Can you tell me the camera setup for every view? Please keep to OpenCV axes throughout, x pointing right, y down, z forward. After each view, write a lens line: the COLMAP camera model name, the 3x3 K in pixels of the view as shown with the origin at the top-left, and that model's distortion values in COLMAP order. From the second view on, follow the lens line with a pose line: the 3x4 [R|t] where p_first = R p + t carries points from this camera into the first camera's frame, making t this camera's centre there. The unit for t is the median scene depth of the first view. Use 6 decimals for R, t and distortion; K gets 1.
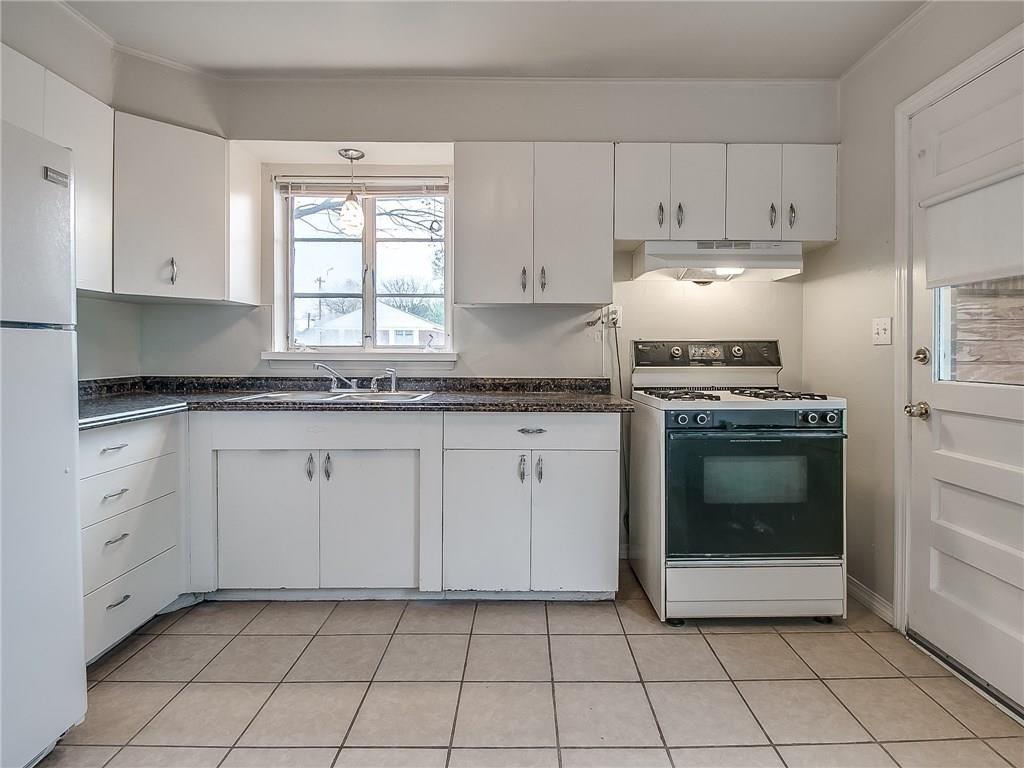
lens RADIAL K [[558.5, 0, 516.9], [0, 558.5, 360.1], [0, 0, 1]] dist [0.005143, -0.017632]
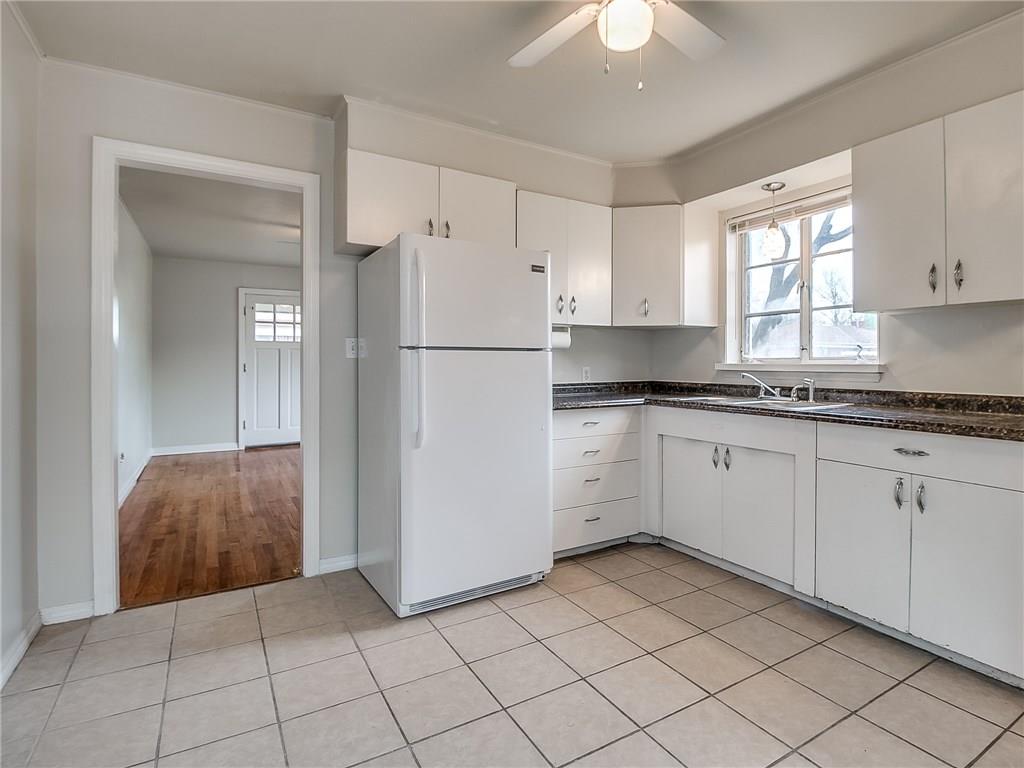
lens RADIAL K [[510.4, 0, 512.0], [0, 510.4, 364.6], [0, 0, 1]] dist [-0.002453, -0.001184]
pose [[0.500434, -0.001222, -0.865774, 0.337253], [-0.011897, 0.999895, -0.008288, 0.002466], [0.865693, 0.014448, 0.500367, 0.042509]]
